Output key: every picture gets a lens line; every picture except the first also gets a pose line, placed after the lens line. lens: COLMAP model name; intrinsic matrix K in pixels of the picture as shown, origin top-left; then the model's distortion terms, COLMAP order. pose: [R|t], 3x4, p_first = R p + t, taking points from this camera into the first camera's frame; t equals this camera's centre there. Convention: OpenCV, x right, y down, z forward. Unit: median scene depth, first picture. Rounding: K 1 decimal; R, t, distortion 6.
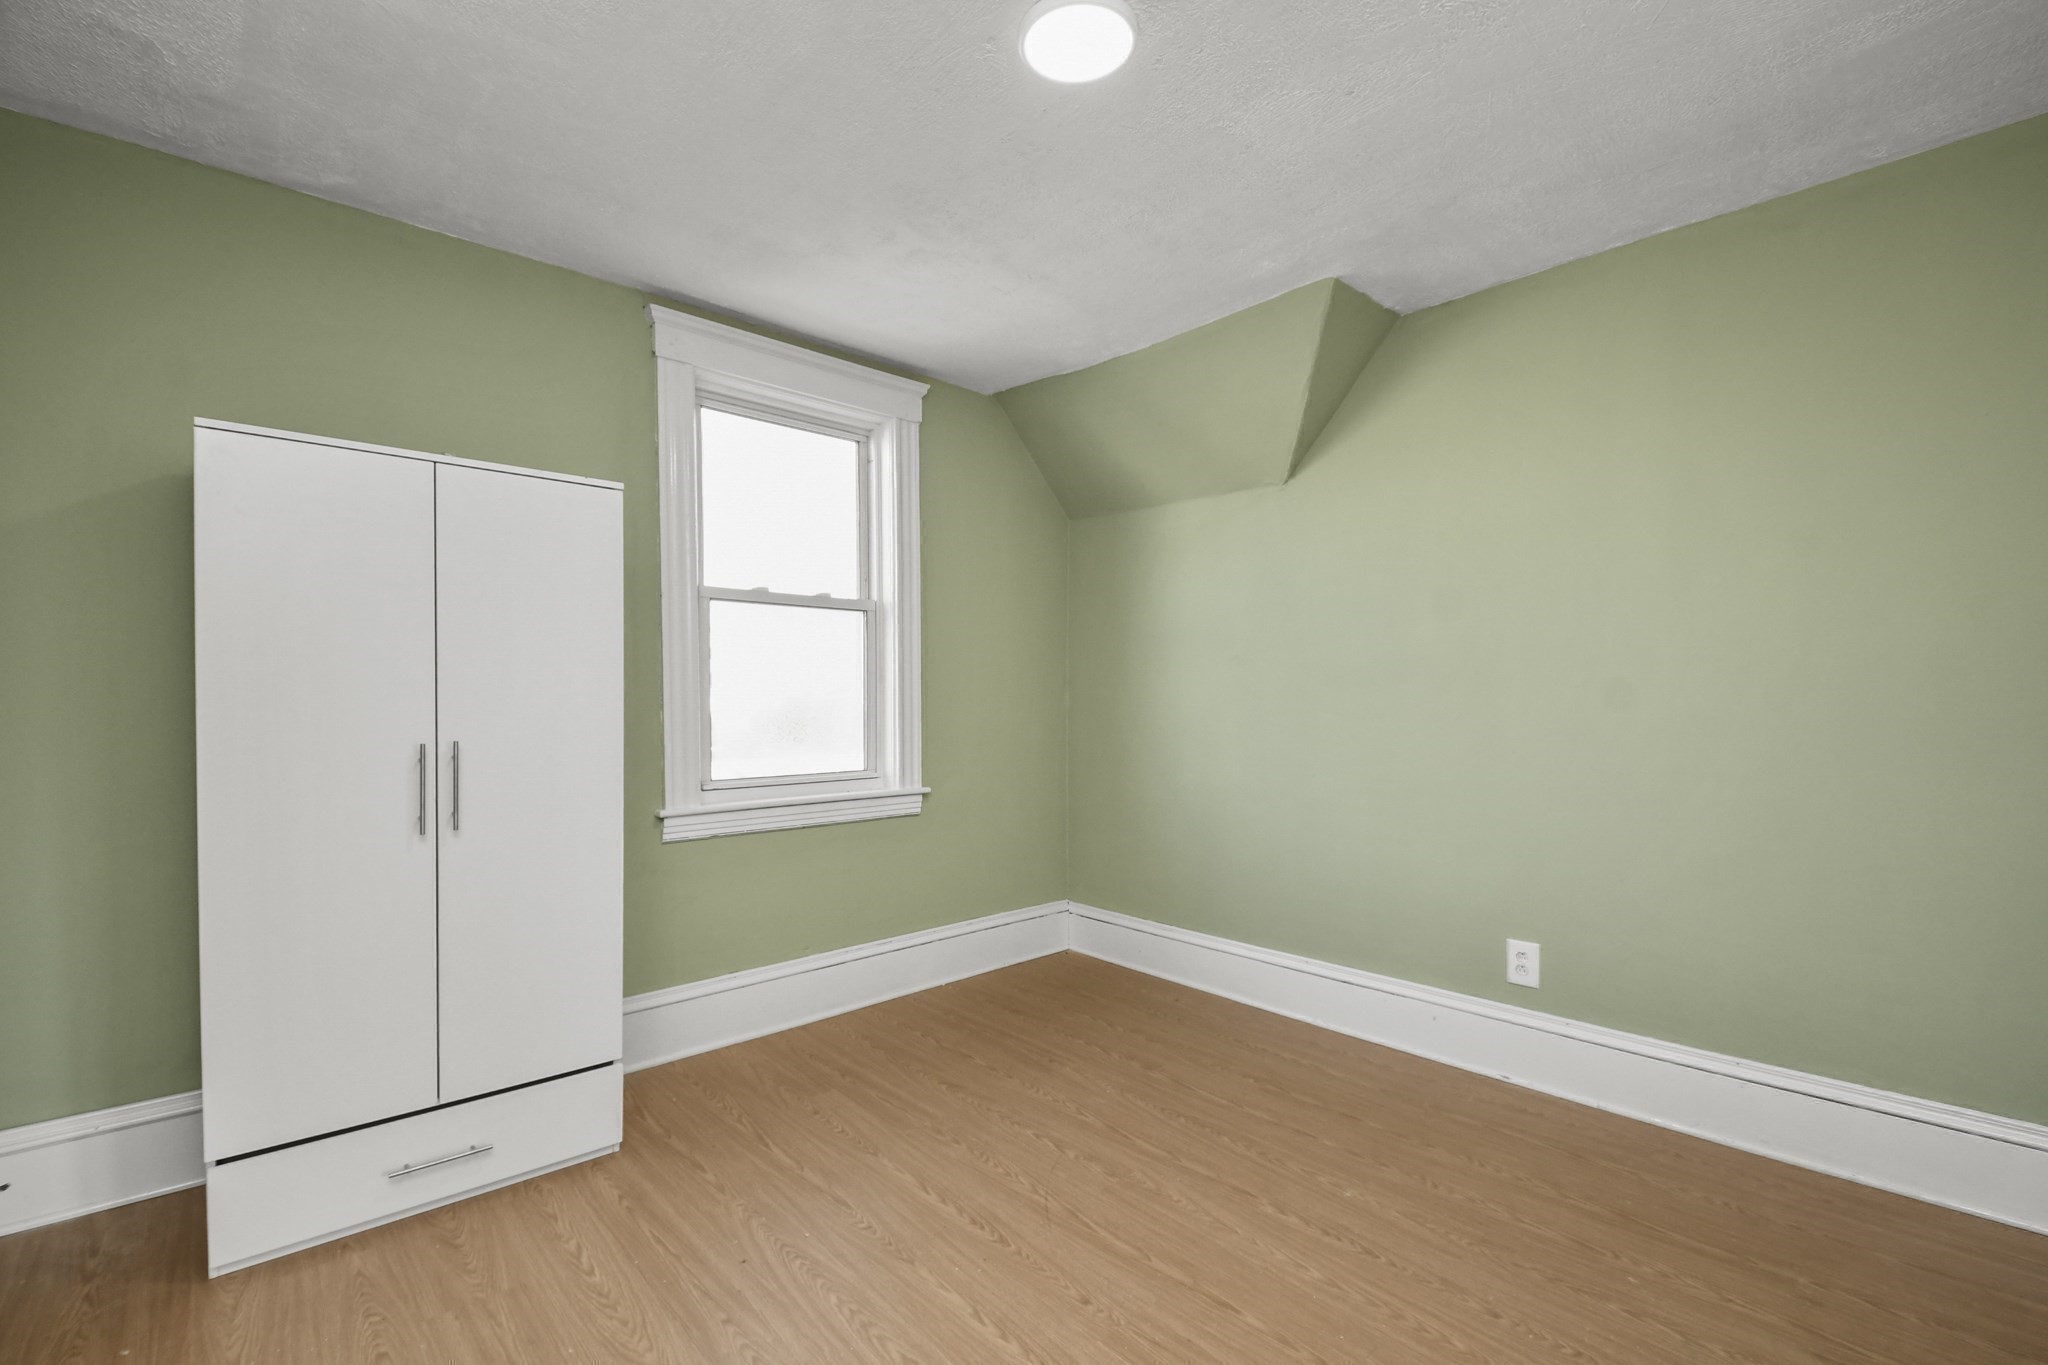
lens RADIAL K [[901.8, 0, 1029.8], [0, 901.8, 708.1], [0, 0, 1]] dist [0.012810, -0.008161]
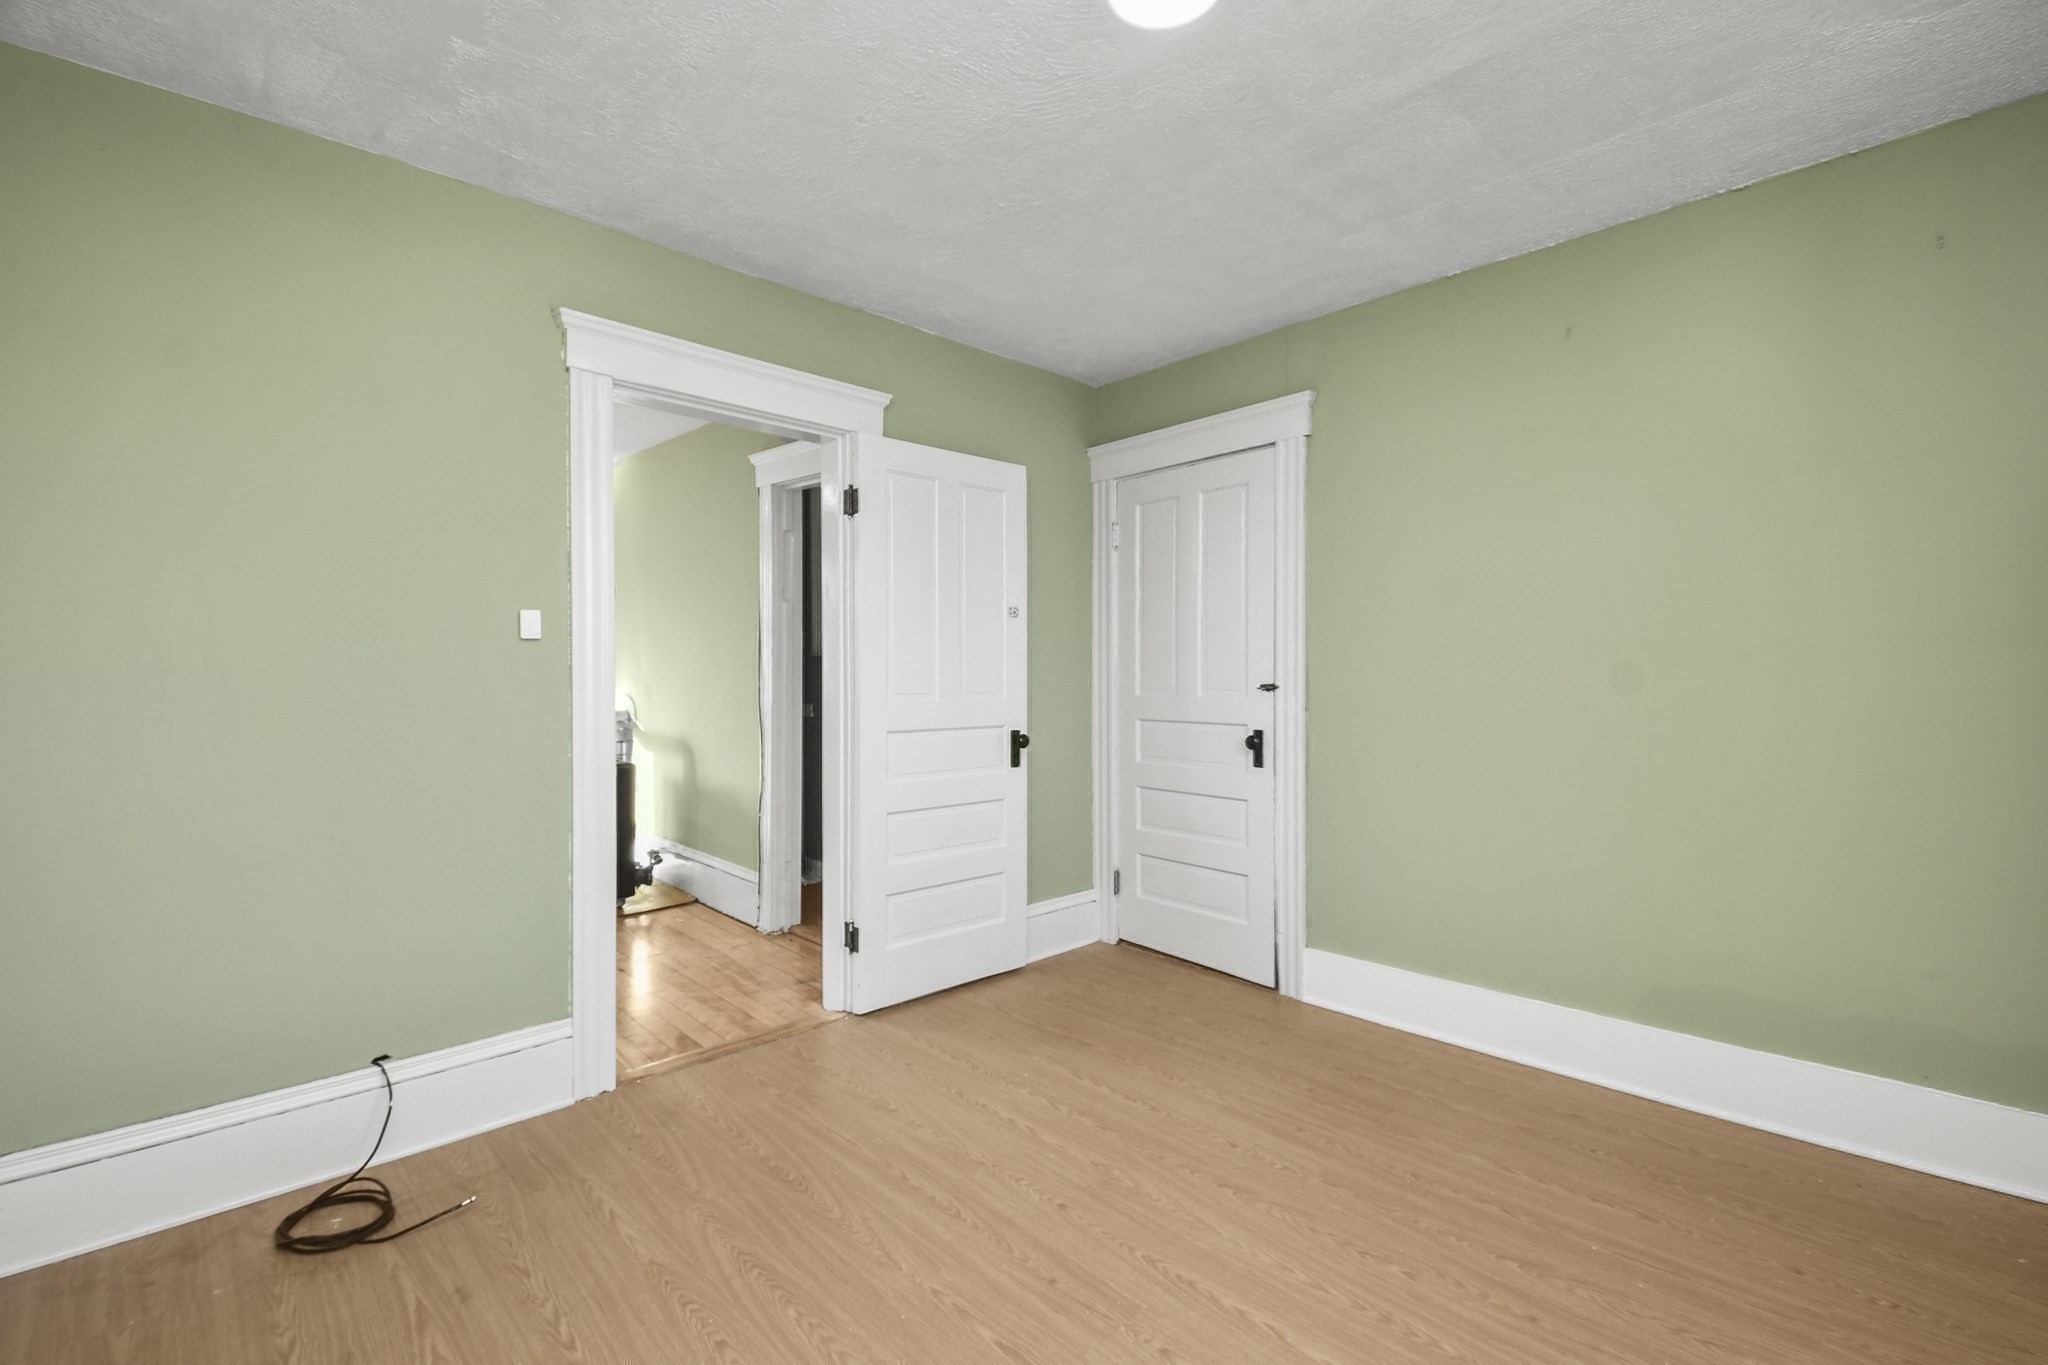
lens RADIAL K [[901.8, 0, 1034.1], [0, 901.8, 661.3], [0, 0, 1]] dist [0.012810, -0.008161]
pose [[-0.999846, 0.007745, -0.015776, 0.120458], [0.007691, 0.999964, 0.003478, -0.016451], [0.015802, 0.003356, -0.999870, 1.144195]]
